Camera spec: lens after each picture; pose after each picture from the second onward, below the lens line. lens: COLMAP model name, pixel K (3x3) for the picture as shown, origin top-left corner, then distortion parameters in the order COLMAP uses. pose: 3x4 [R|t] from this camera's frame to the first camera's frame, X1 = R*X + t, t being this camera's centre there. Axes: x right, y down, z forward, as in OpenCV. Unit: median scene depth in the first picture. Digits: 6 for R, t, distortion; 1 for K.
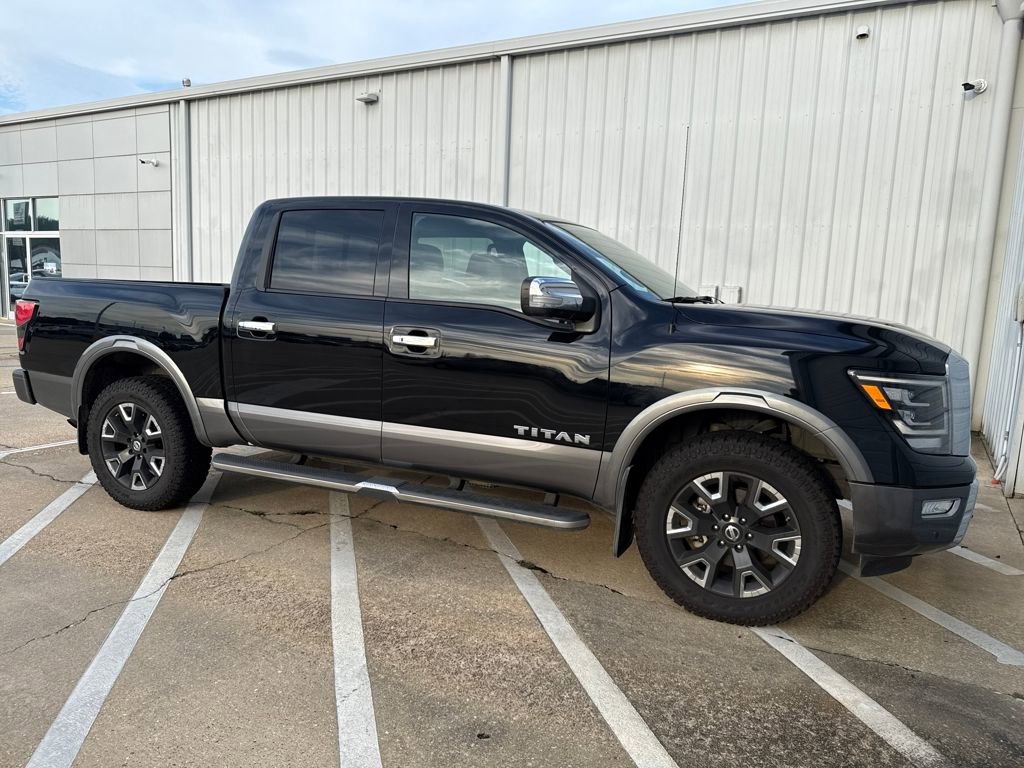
lens RADIAL K [[707.3, 0, 508.2], [0, 707.3, 411.6], [0, 0, 1]] dist [0.004286, -0.005596]
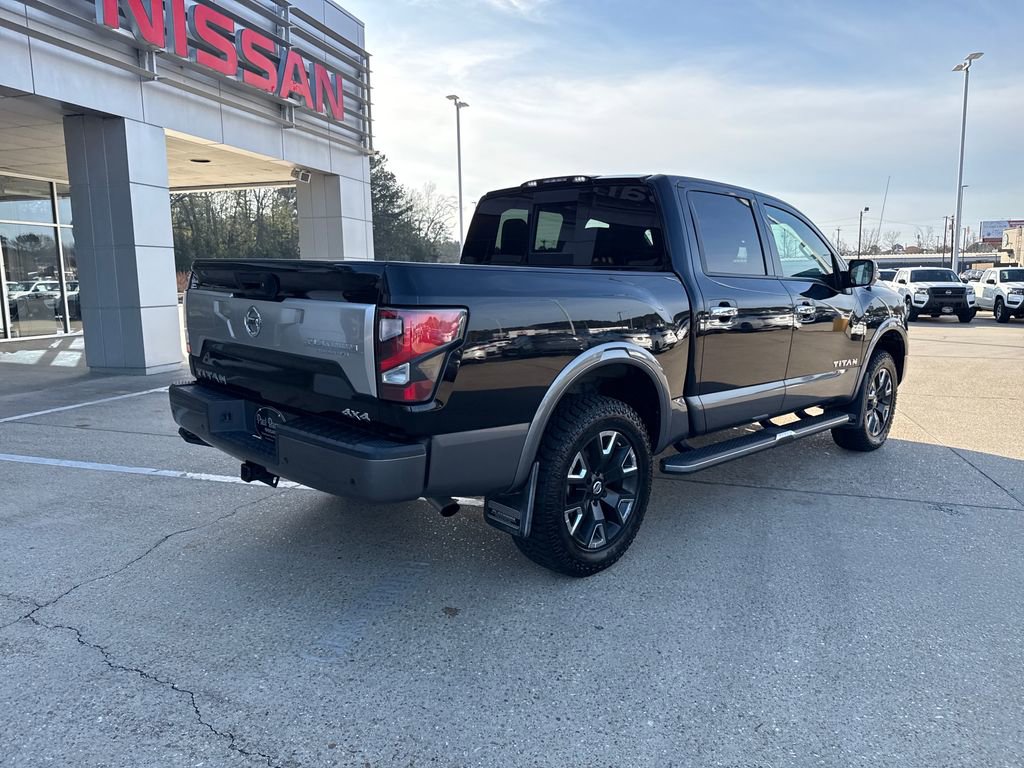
lens RADIAL K [[729.0, 0, 512.0], [0, 729.0, 384.0], [0, 0, 1]] dist [0.007460, -0.008374]
pose [[0.382682, -0.172172, 0.907696, -1.333819], [0.146345, 0.981374, 0.124448, -0.181456], [-0.912216, 0.085212, 0.400751, 0.827041]]
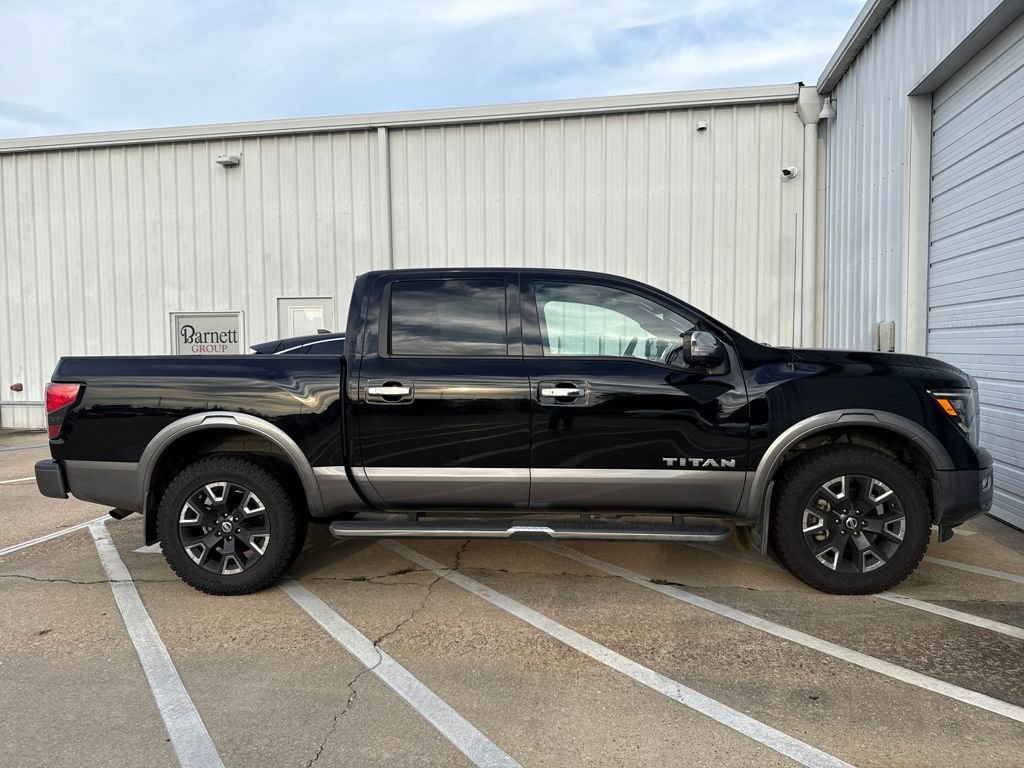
lens RADIAL K [[707.3, 0, 508.2], [0, 707.3, 411.6], [0, 0, 1]] dist [0.004286, -0.005596]
pose [[0.946020, -0.077387, 0.314733, -0.491476], [0.101181, 0.993060, -0.059954, -0.010926], [-0.307909, 0.088562, 0.947285, -0.030164]]
